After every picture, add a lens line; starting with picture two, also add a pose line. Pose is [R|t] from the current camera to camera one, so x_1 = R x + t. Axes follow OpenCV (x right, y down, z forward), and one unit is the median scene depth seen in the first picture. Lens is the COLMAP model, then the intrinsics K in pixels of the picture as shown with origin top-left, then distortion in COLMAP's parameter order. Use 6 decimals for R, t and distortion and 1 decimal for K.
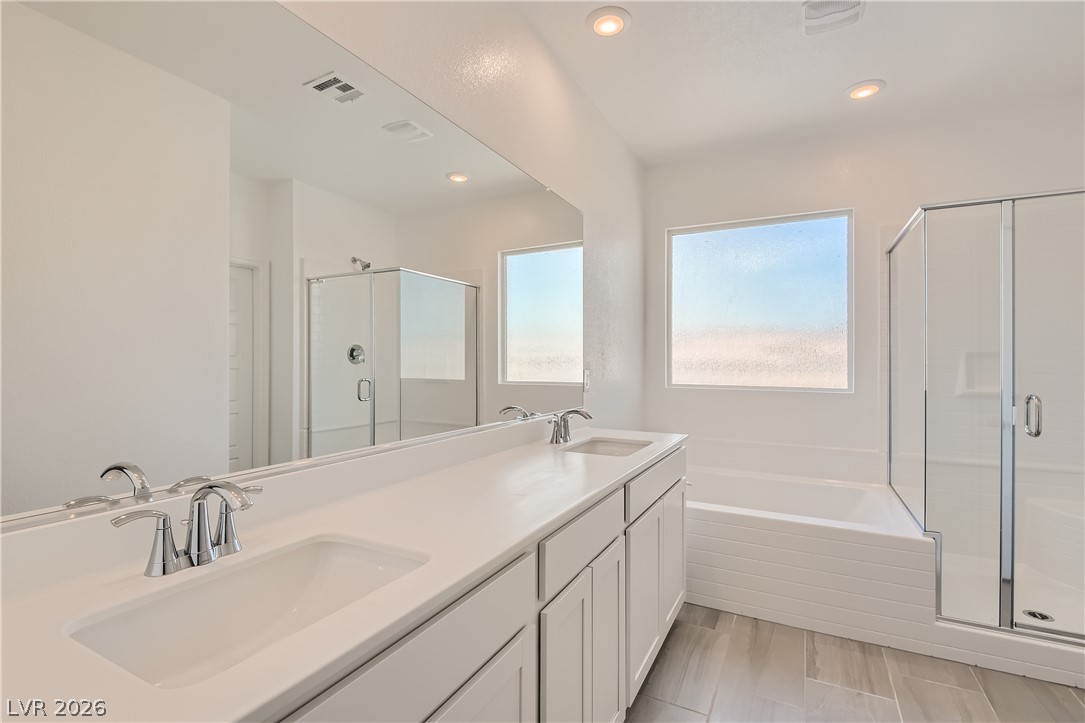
lens RADIAL K [[500.1, 0, 540.8], [0, 500.1, 359.2], [0, 0, 1]] dist [0.009496, -0.009917]
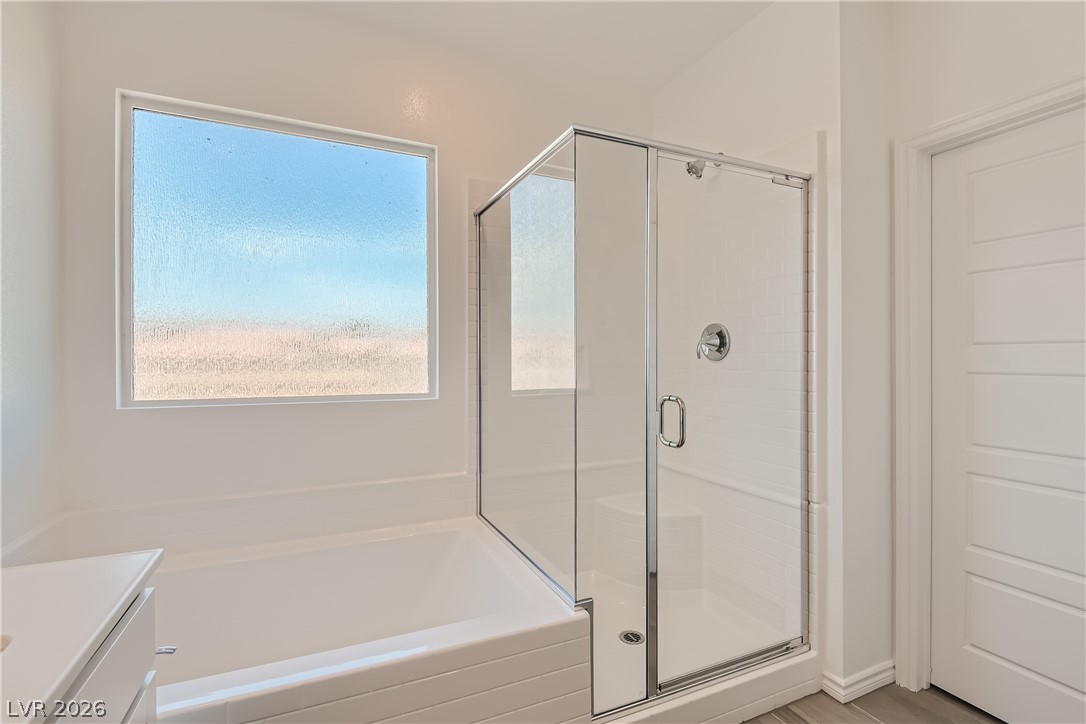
lens RADIAL K [[500.6, 0, 541.3], [0, 500.6, 356.4], [0, 0, 1]] dist [0.009496, -0.009917]
pose [[0.613615, -0.001400, 0.789604, 0.139695], [0.001315, 0.999999, 0.000751, 0.004527], [-0.789604, 0.000577, 0.613616, 0.438454]]
